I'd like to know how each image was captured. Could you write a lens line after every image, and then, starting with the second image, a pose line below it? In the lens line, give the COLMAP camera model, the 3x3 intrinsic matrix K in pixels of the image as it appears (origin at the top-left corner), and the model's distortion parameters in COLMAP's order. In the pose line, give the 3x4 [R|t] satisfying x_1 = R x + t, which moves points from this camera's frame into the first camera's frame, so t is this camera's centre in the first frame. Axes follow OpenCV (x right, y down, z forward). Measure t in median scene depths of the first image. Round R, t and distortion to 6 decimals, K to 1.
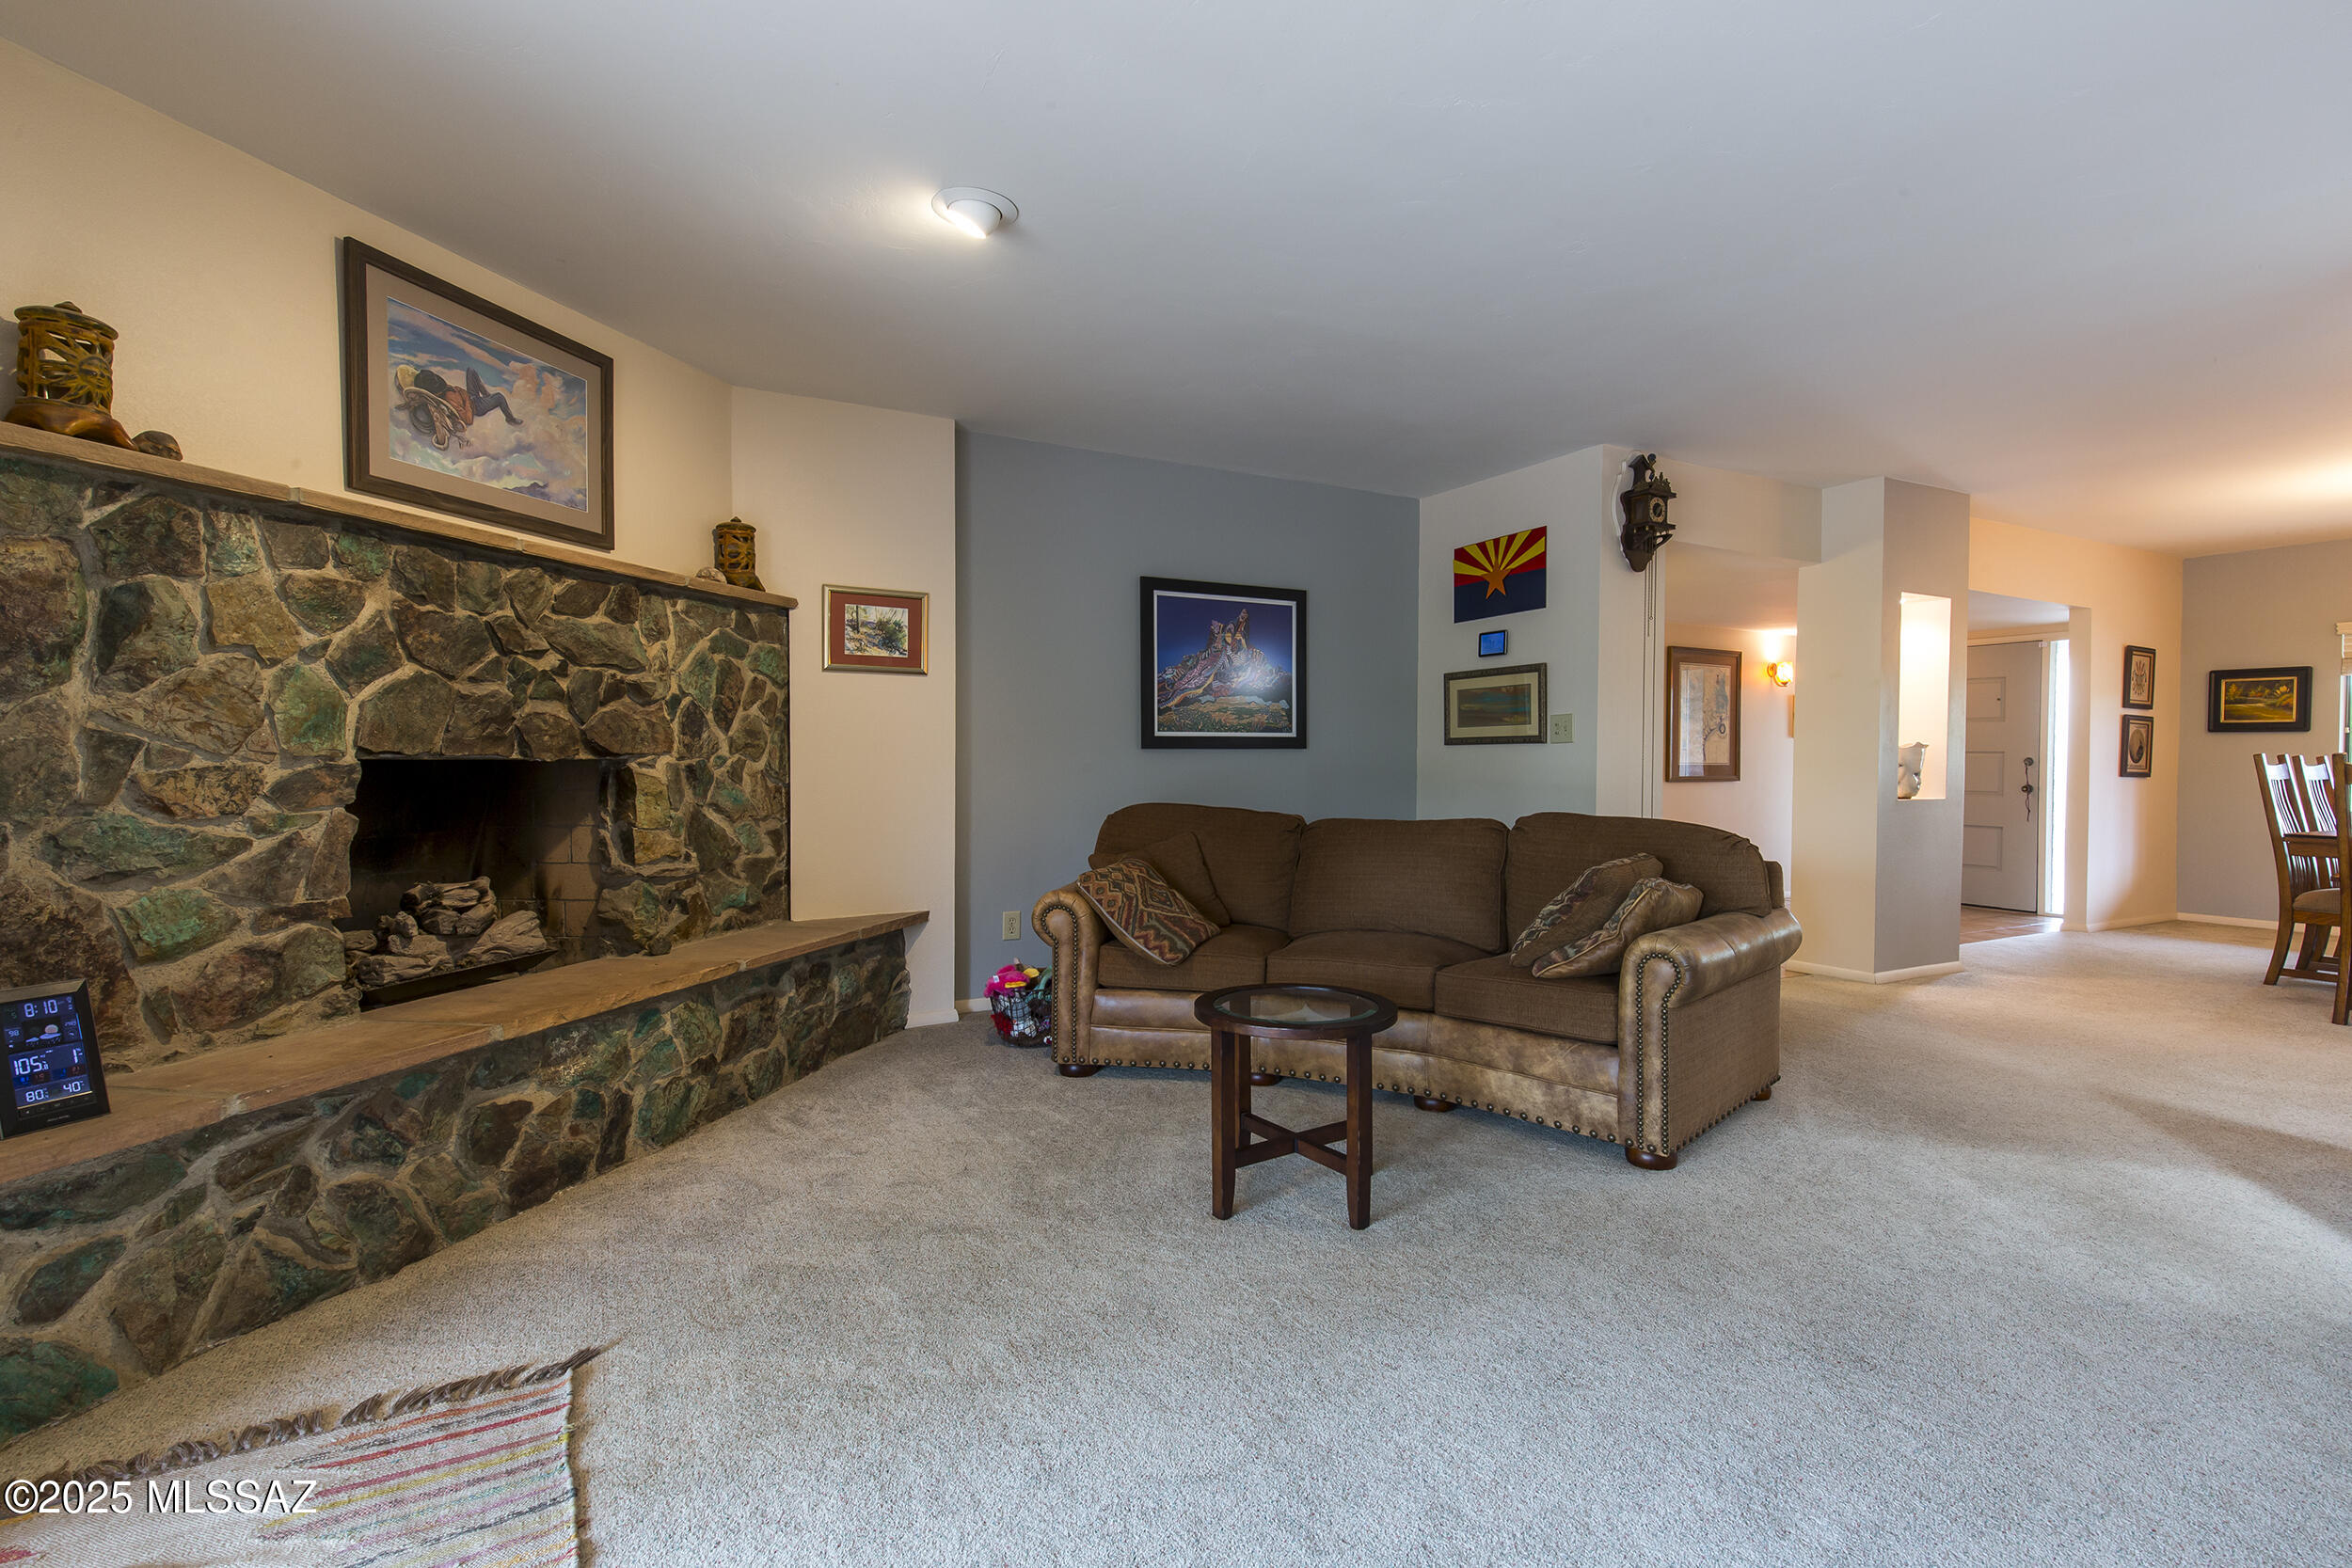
lens RADIAL K [[1076.6, 0, 1197.6], [0, 1076.6, 781.2], [0, 0, 1]] dist [0.008528, -0.002219]
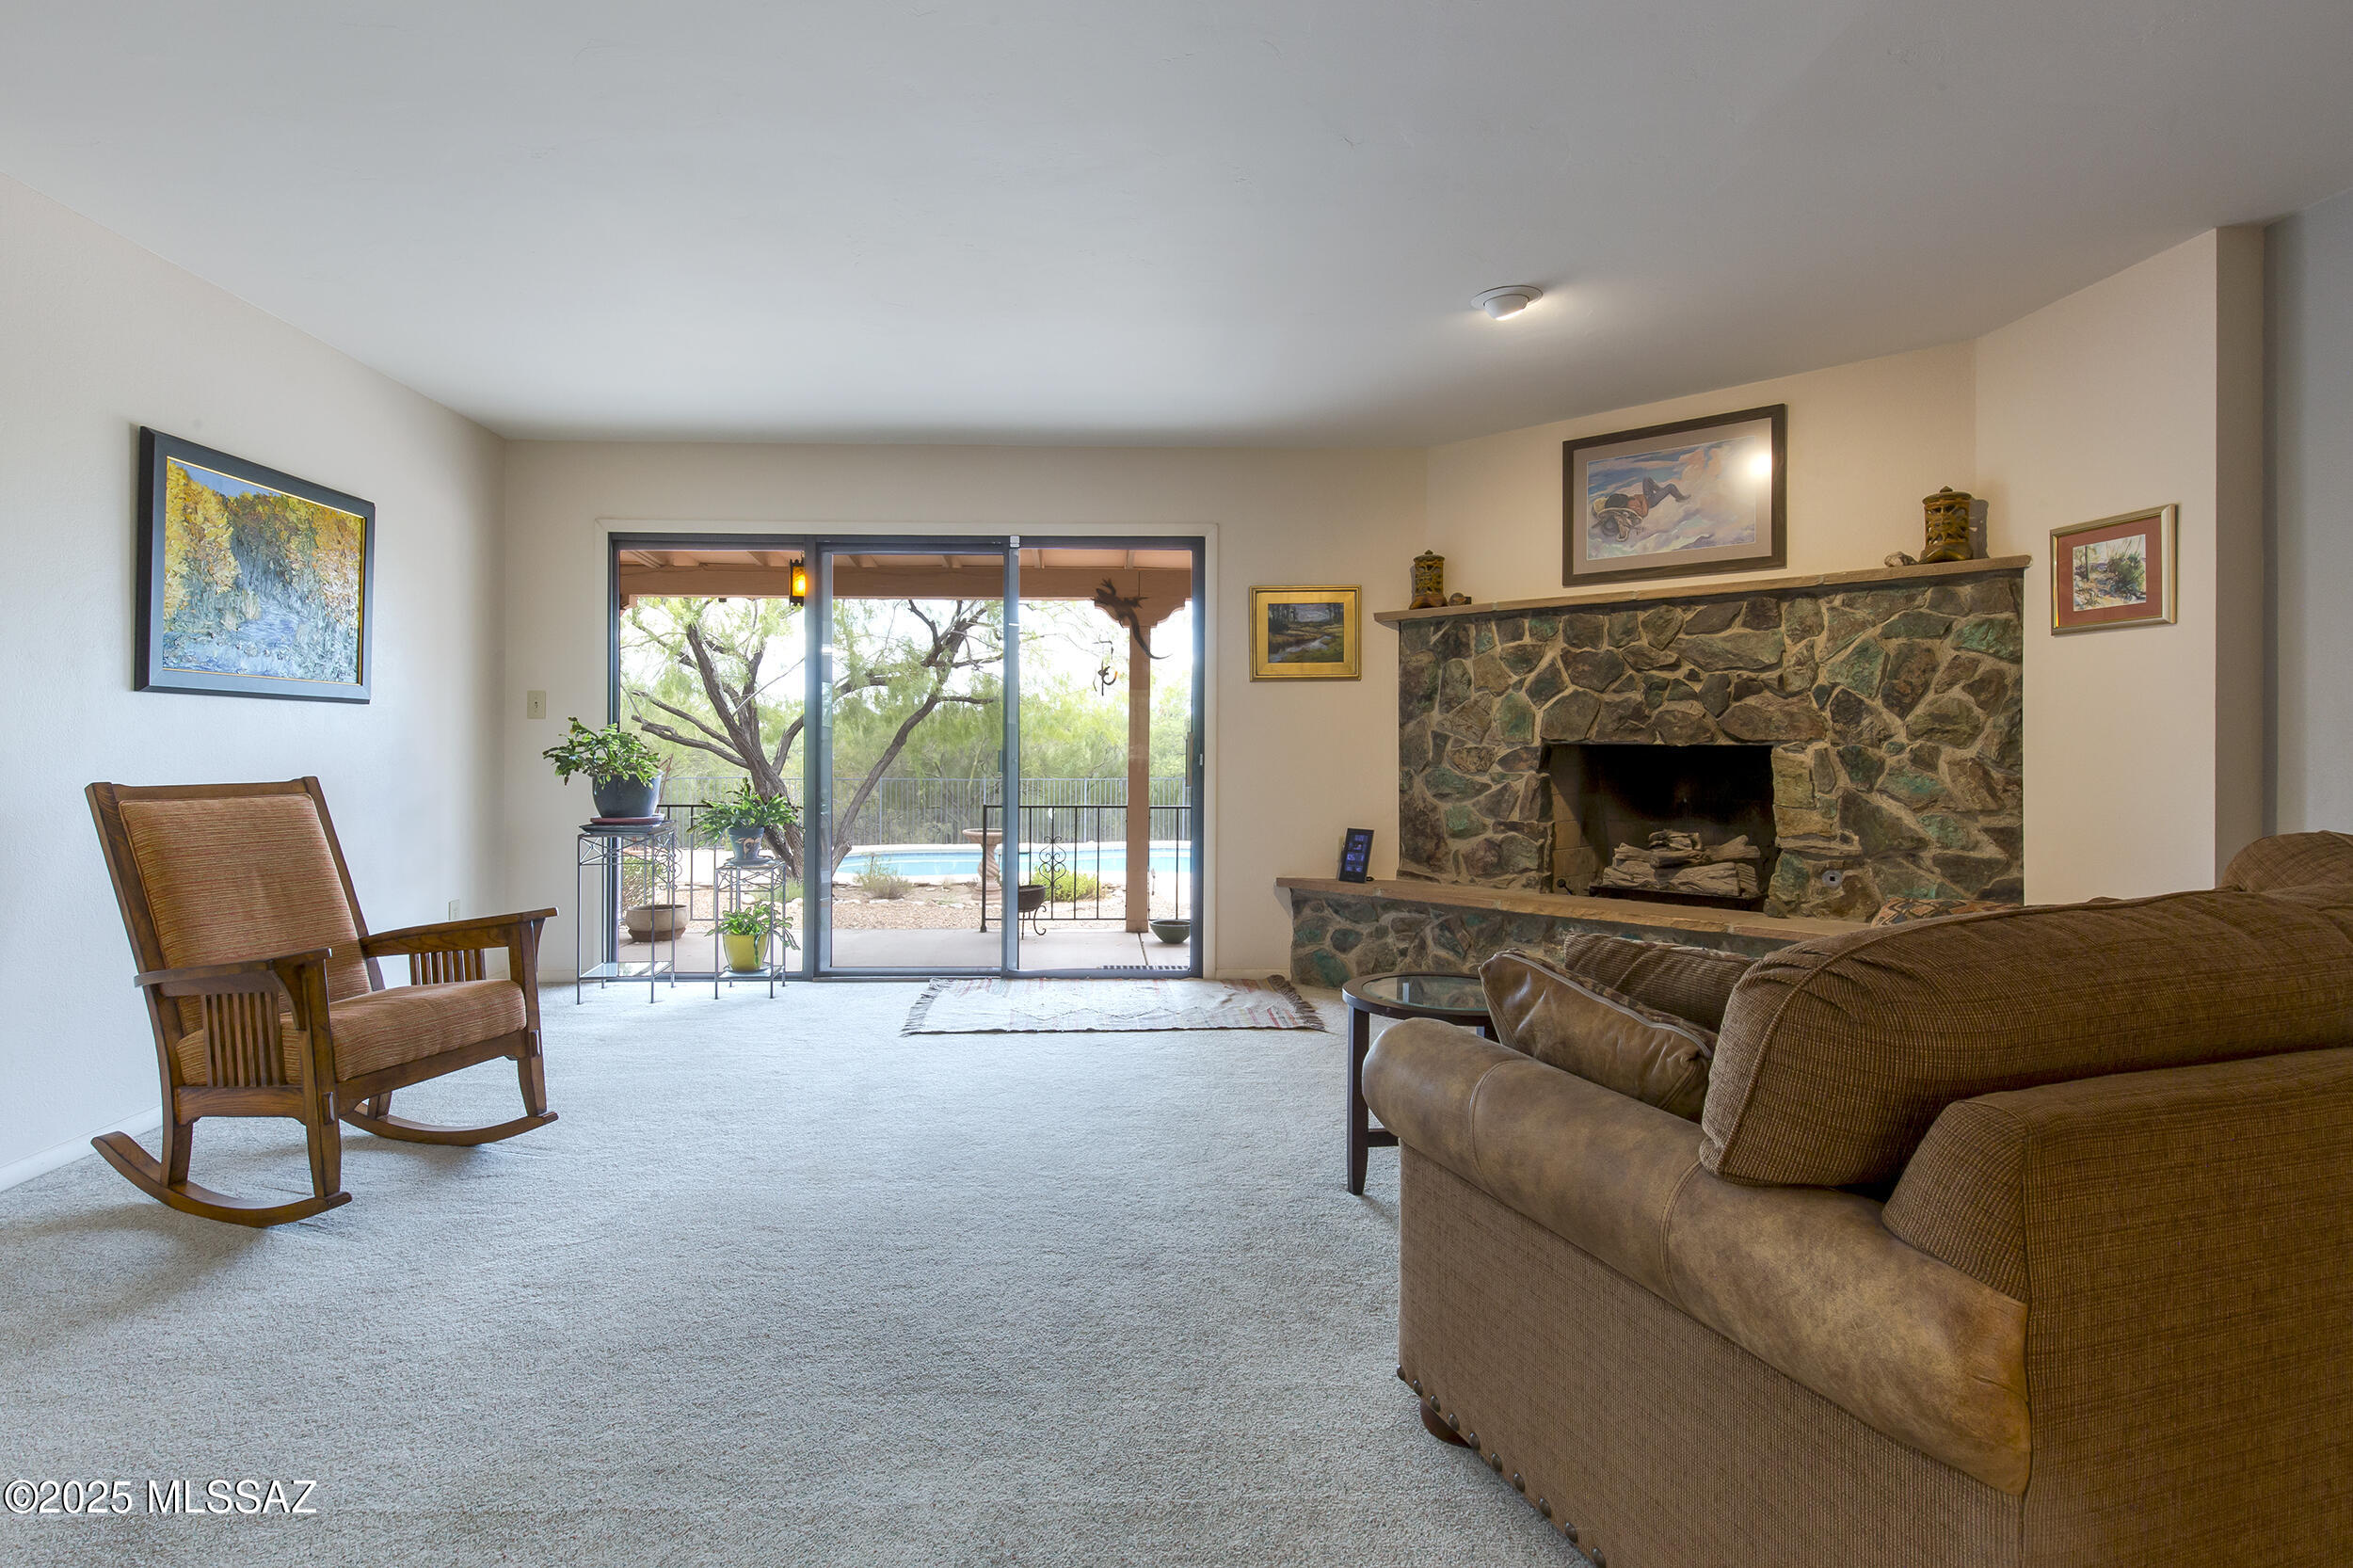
lens RADIAL K [[1194.4, 0, 1112.6], [0, 1194.4, 746.3], [0, 0, 1]] dist [0.002473, 0.000404]
pose [[-0.475885, -0.003832, -0.879499, 1.047128], [-0.026440, 0.999601, 0.009951, -0.014572], [0.879110, 0.027990, -0.475796, 1.096138]]
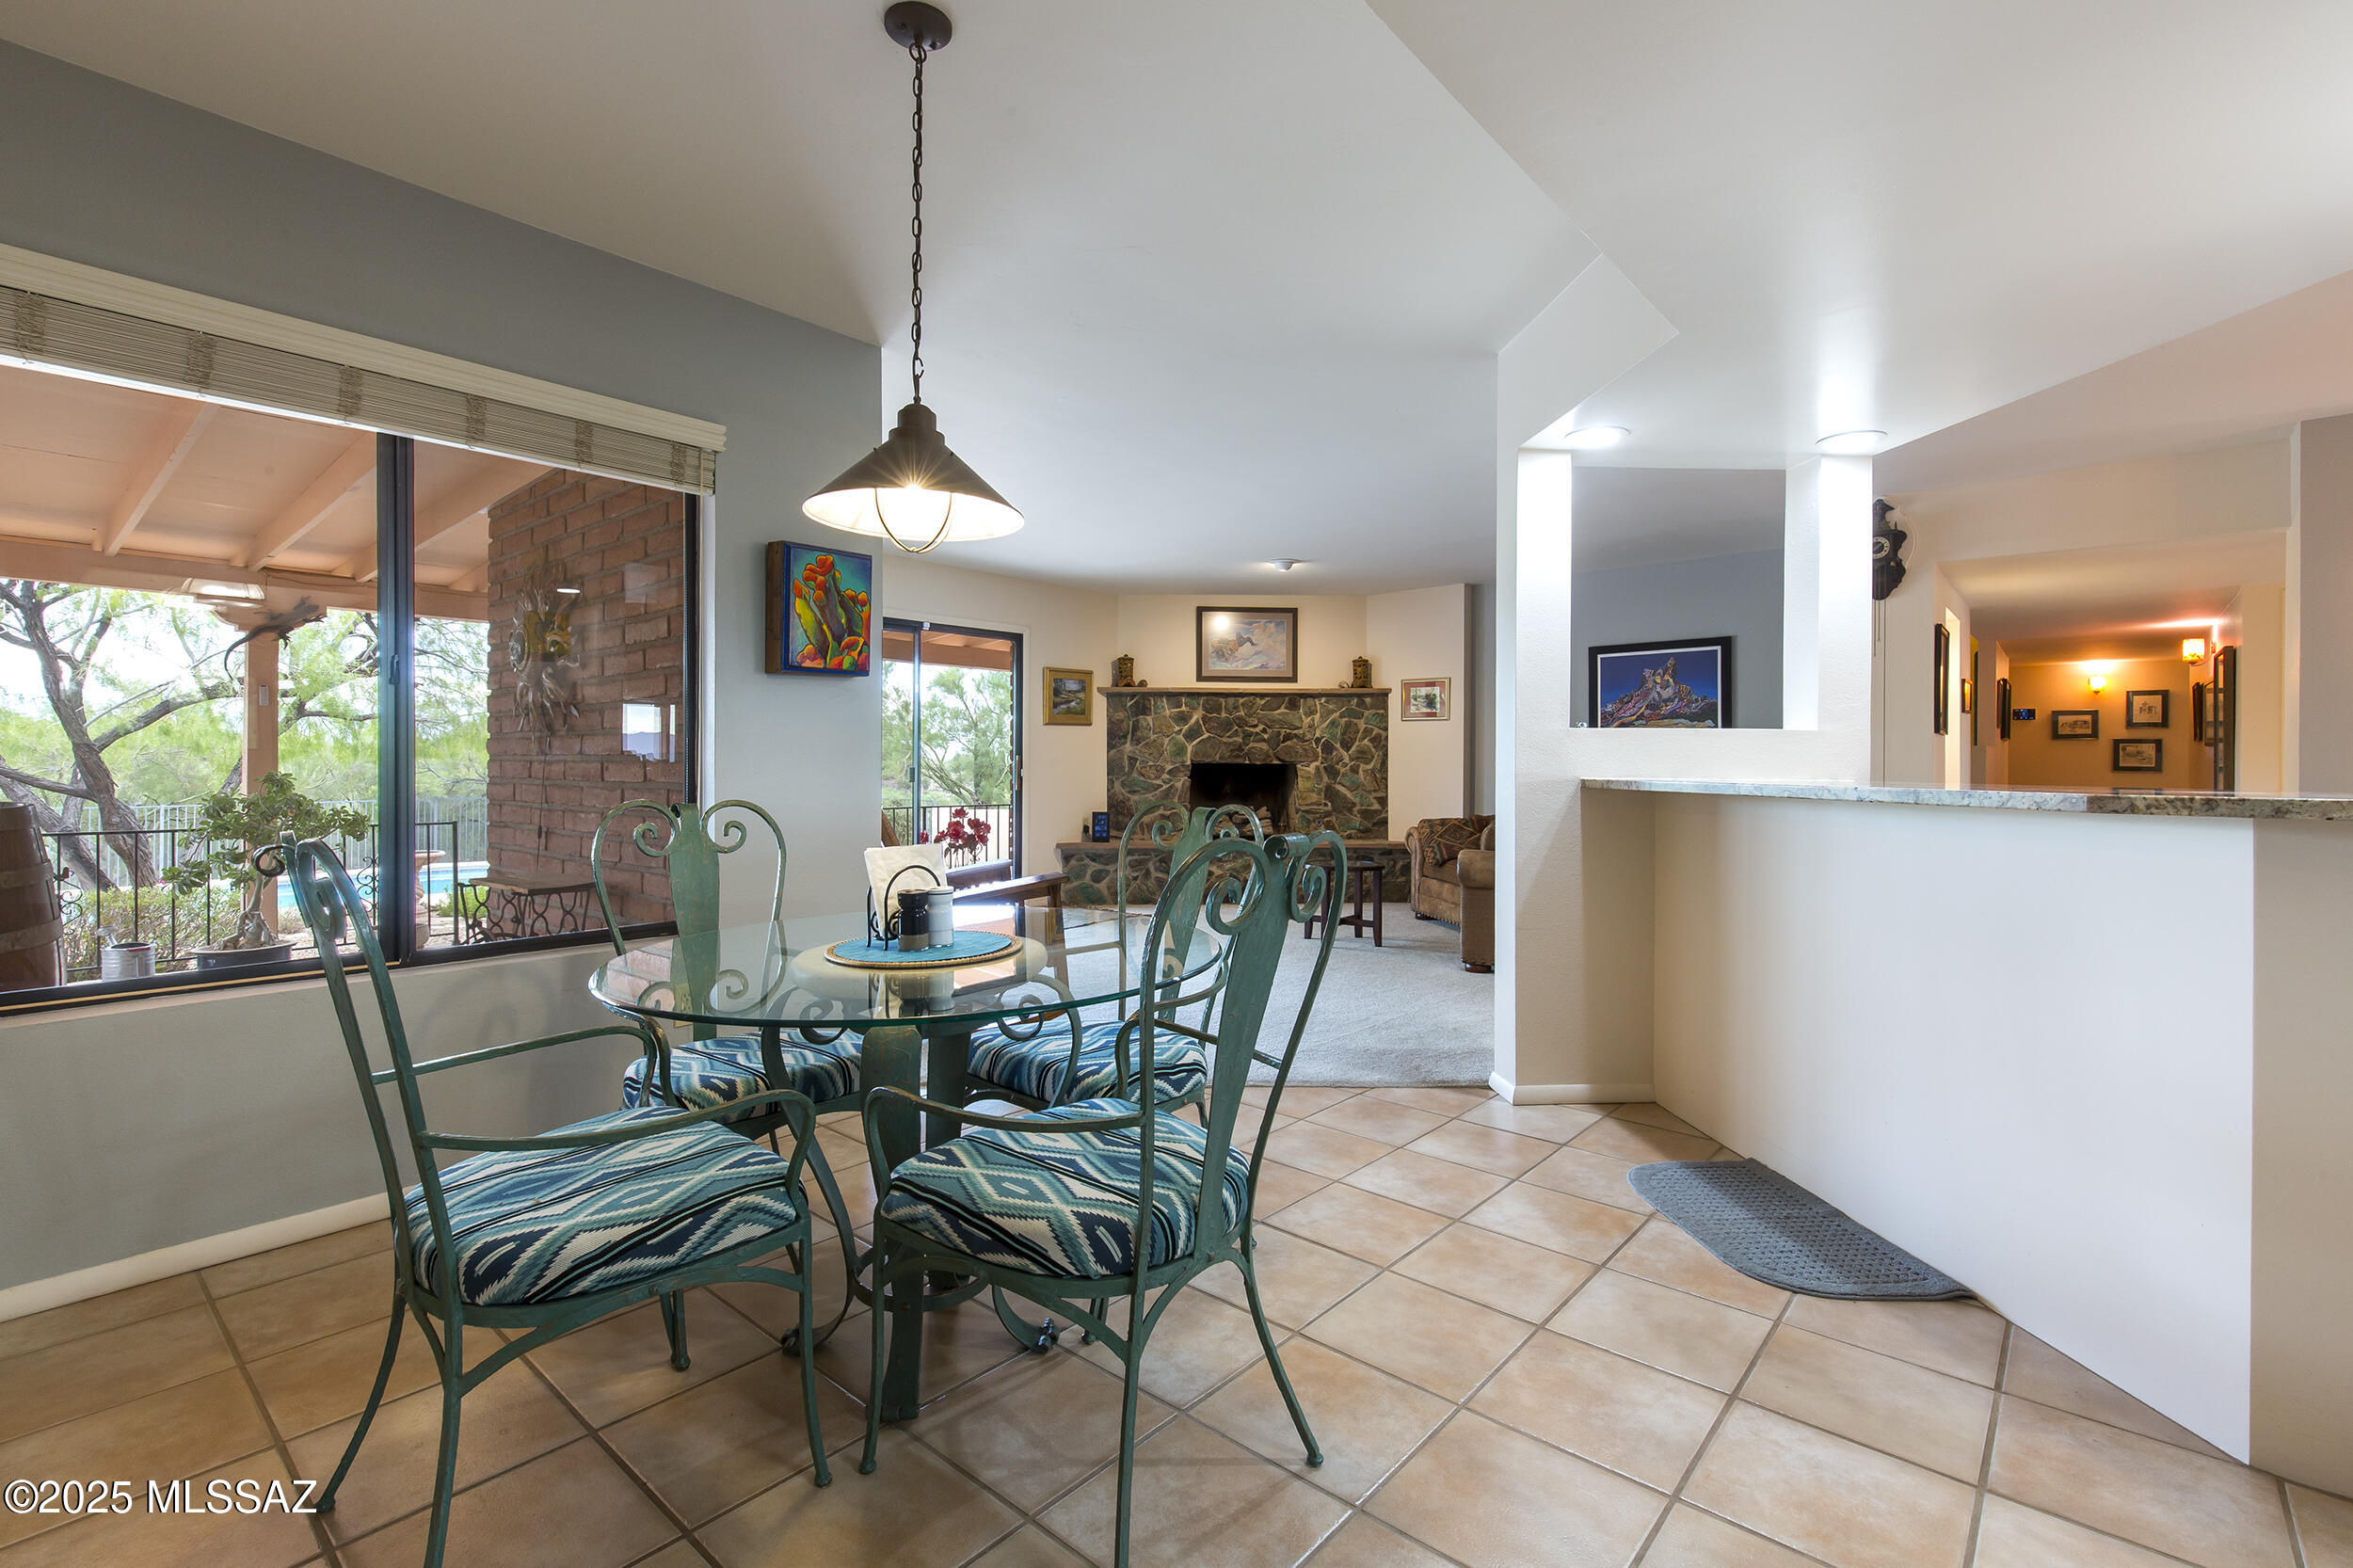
lens RADIAL K [[1077.2, 0, 1173.8], [0, 1077.2, 768.2], [0, 0, 1]] dist [0.008528, -0.002219]
pose [[0.342126, -0.001948, -0.939652, 1.968870], [-0.023659, 0.999663, -0.010687, 0.027670], [0.939356, 0.025887, 0.341965, -0.163322]]
